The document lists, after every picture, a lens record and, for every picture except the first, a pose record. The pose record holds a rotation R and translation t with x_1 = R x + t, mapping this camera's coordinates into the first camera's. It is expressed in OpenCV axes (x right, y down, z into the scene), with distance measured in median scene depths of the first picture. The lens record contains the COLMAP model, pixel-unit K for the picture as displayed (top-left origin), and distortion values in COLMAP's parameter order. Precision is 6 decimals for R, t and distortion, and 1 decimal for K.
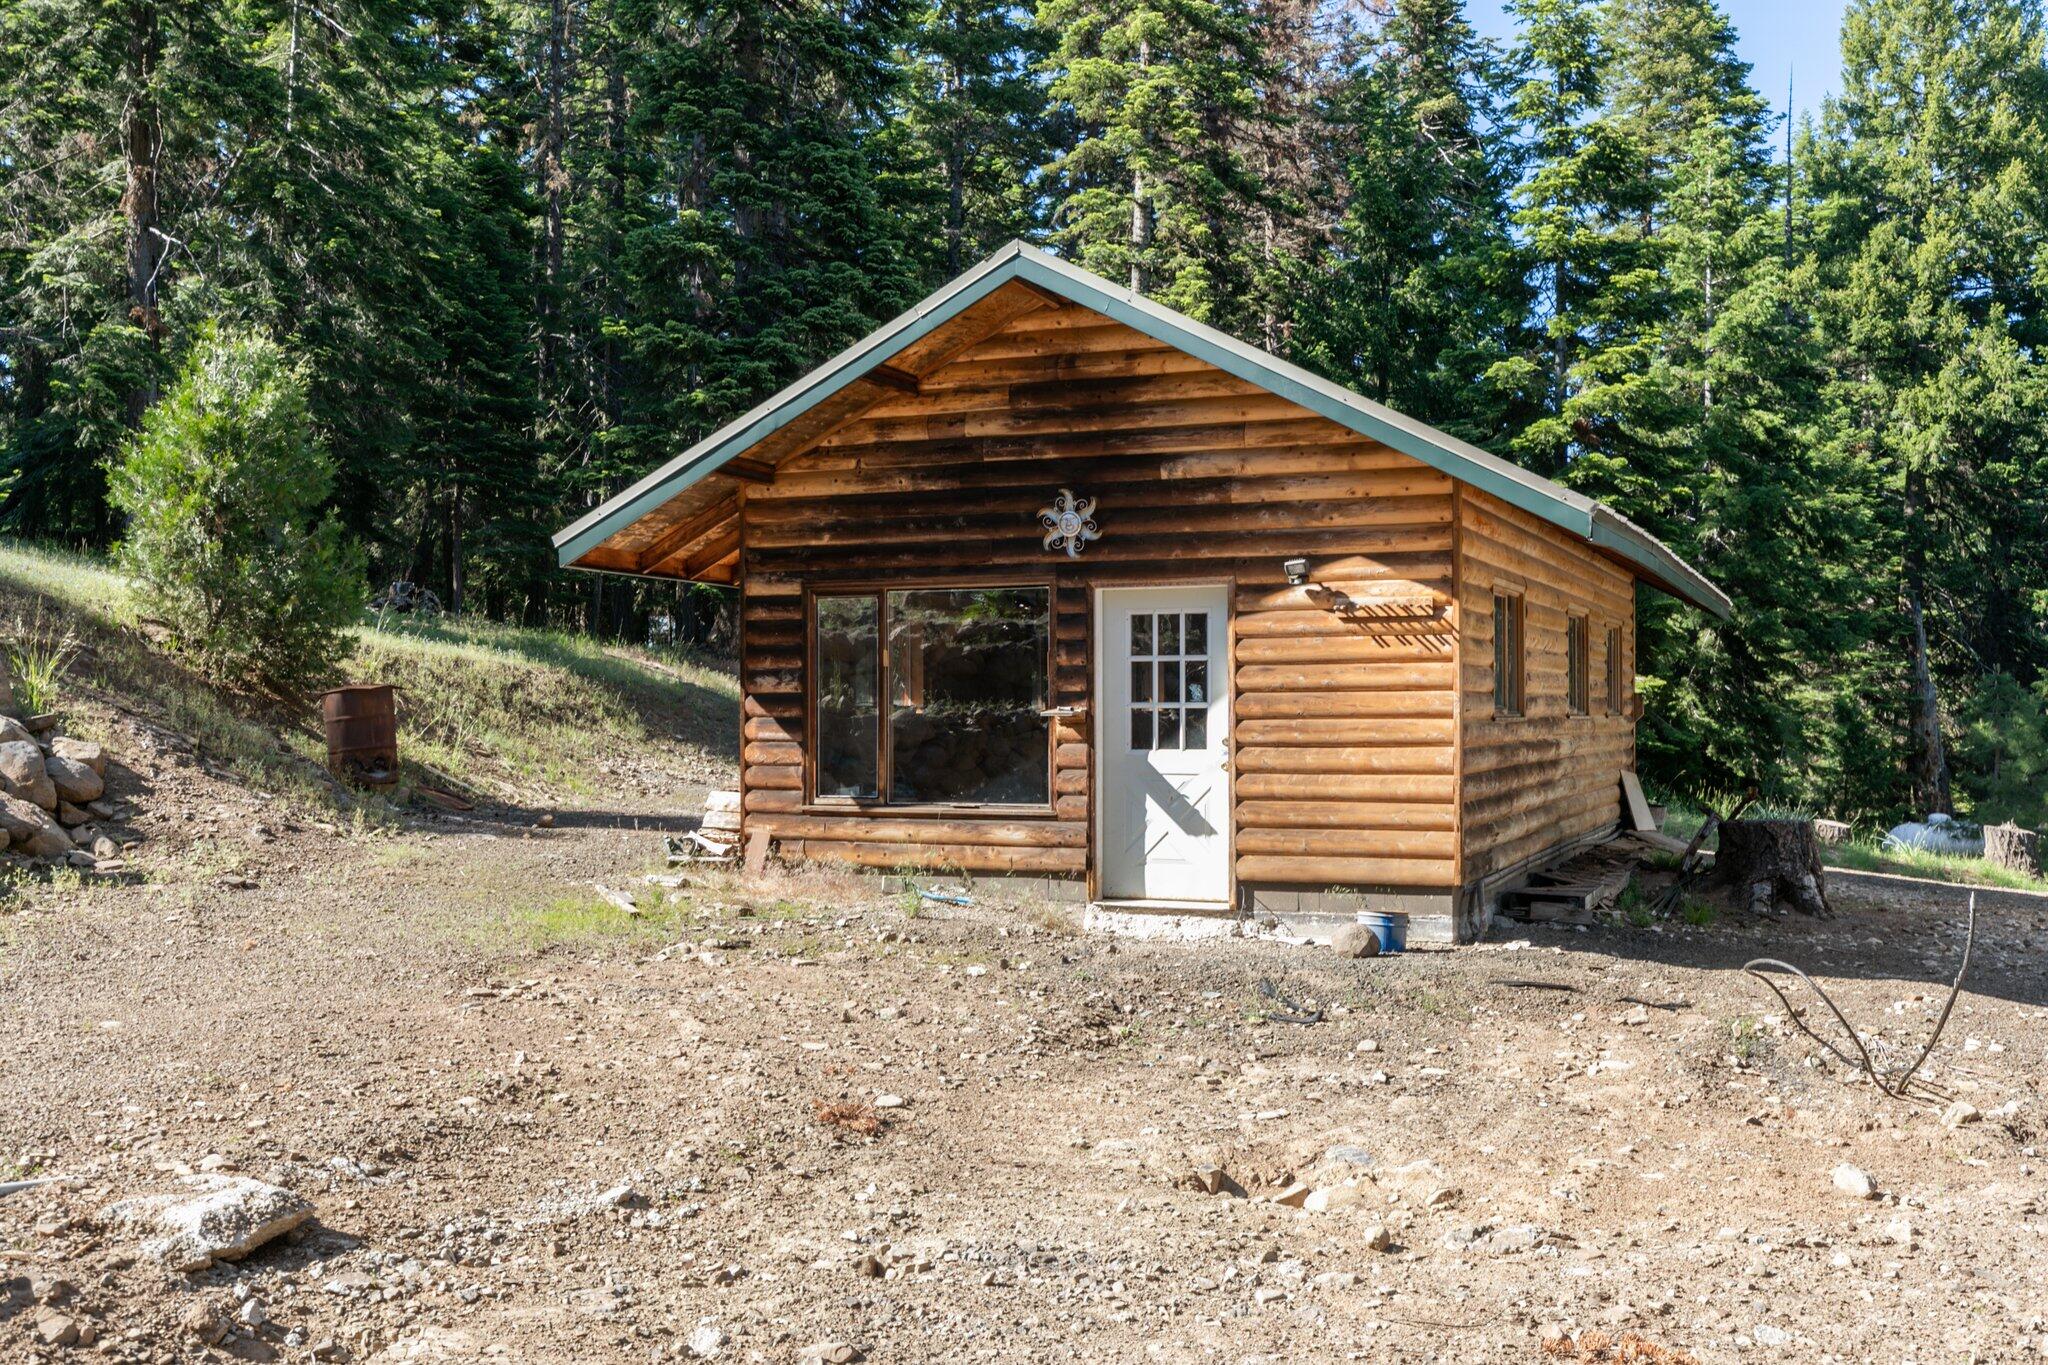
lens RADIAL K [[1950.1, 0, 1023.7], [0, 1950.1, 684.5], [0, 0, 1]] dist [0.013060, 0.000000]
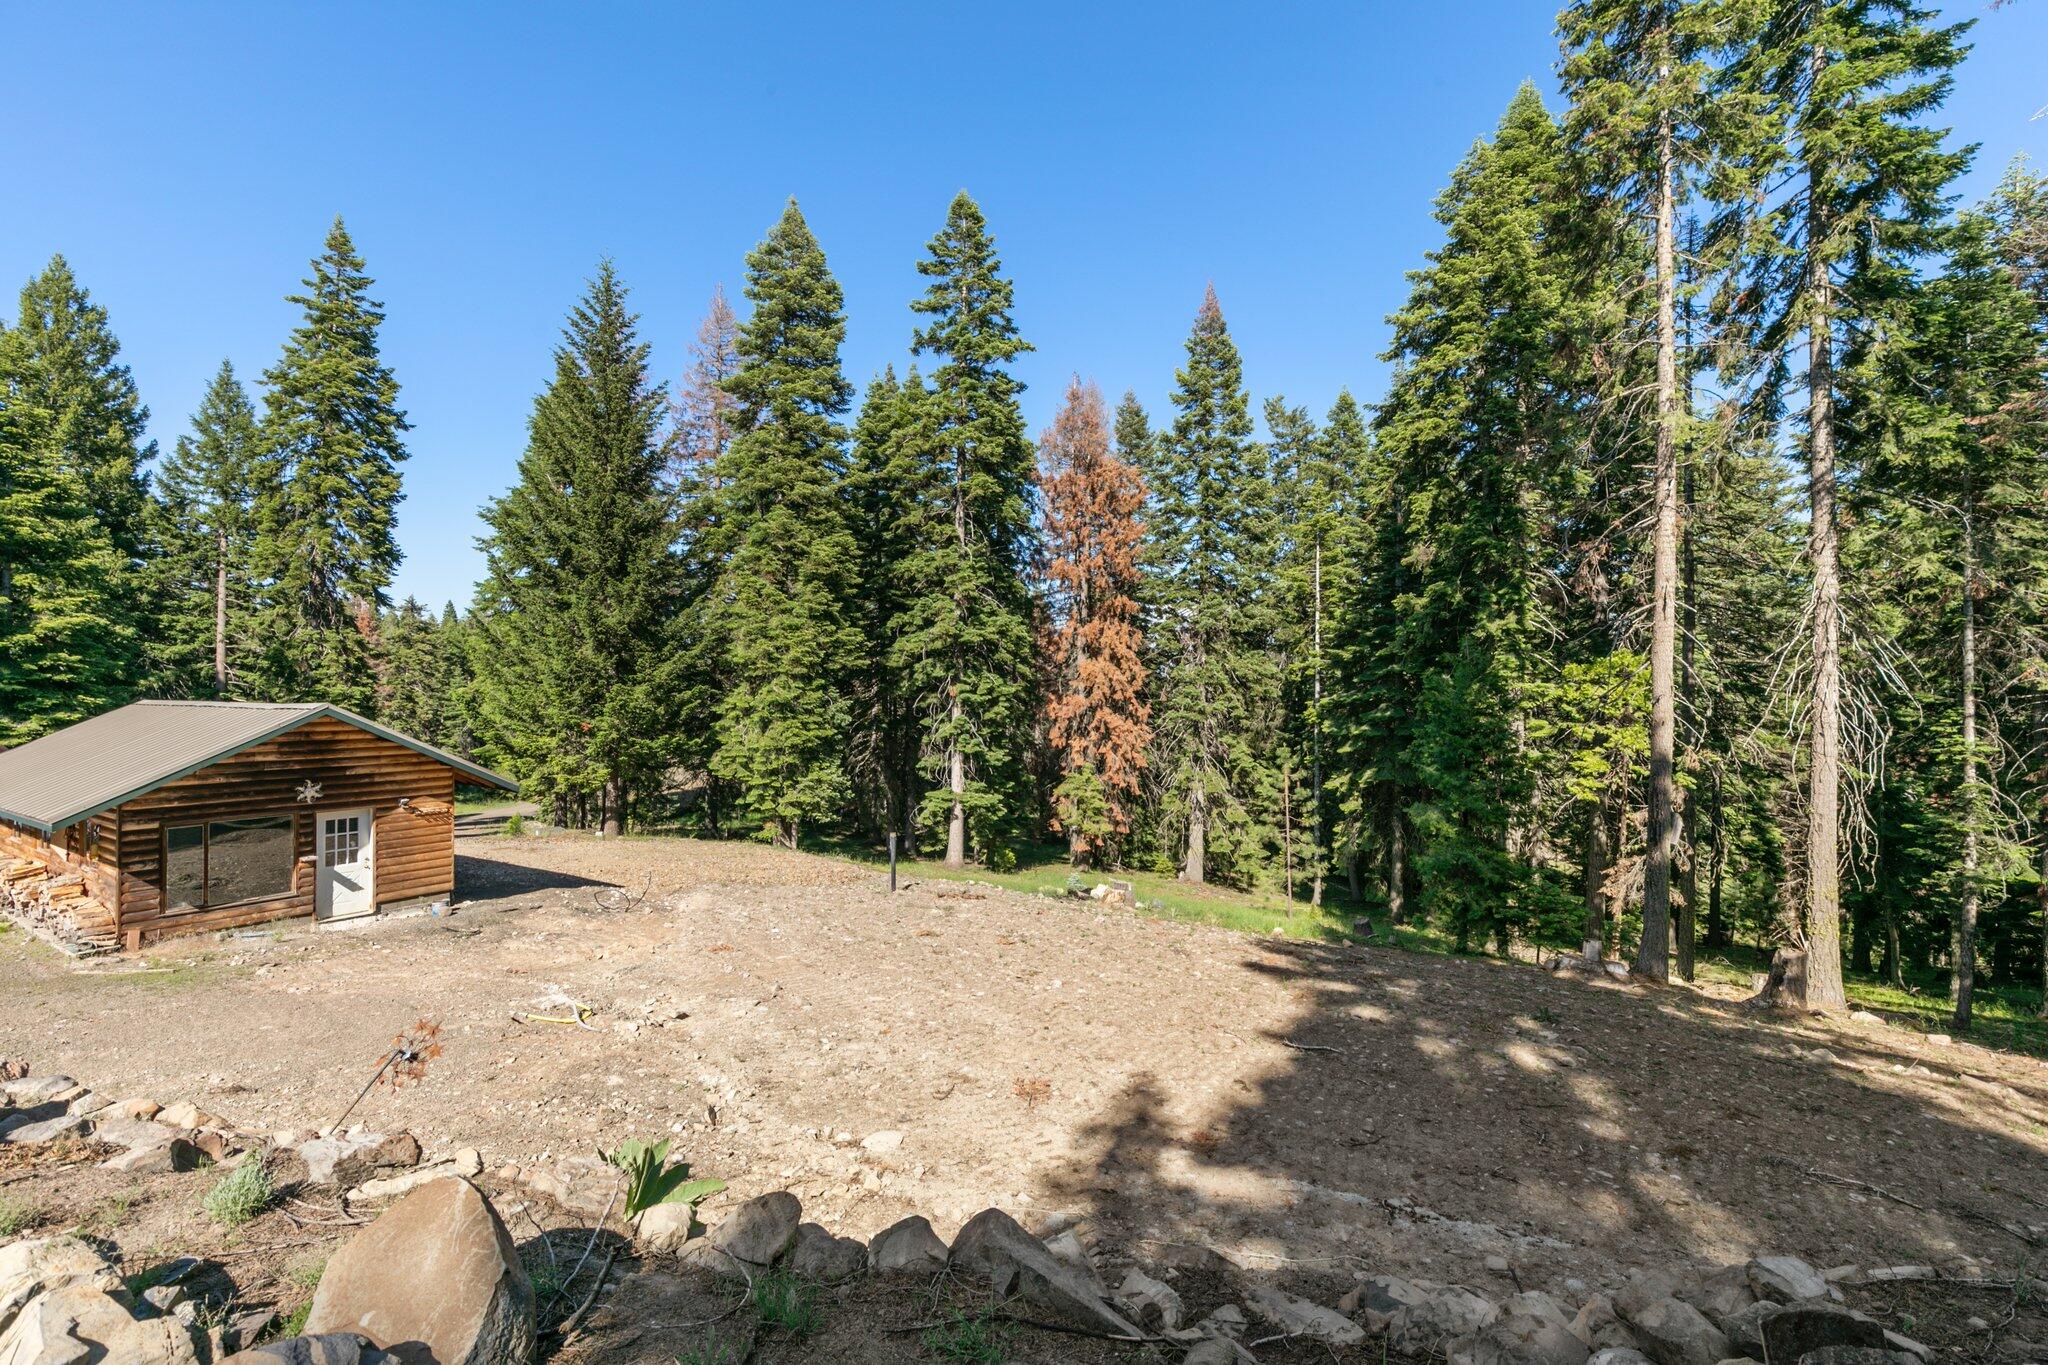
lens RADIAL K [[901.2, 0, 1022.5], [0, 901.2, 683.6], [0, 0, 1]] dist [0.000944, 0.000806]
pose [[0.201829, 0.008924, 0.979380, -0.994562], [-0.005182, 0.999954, -0.008043, -0.220860], [-0.979407, -0.003452, 0.201866, -0.274261]]
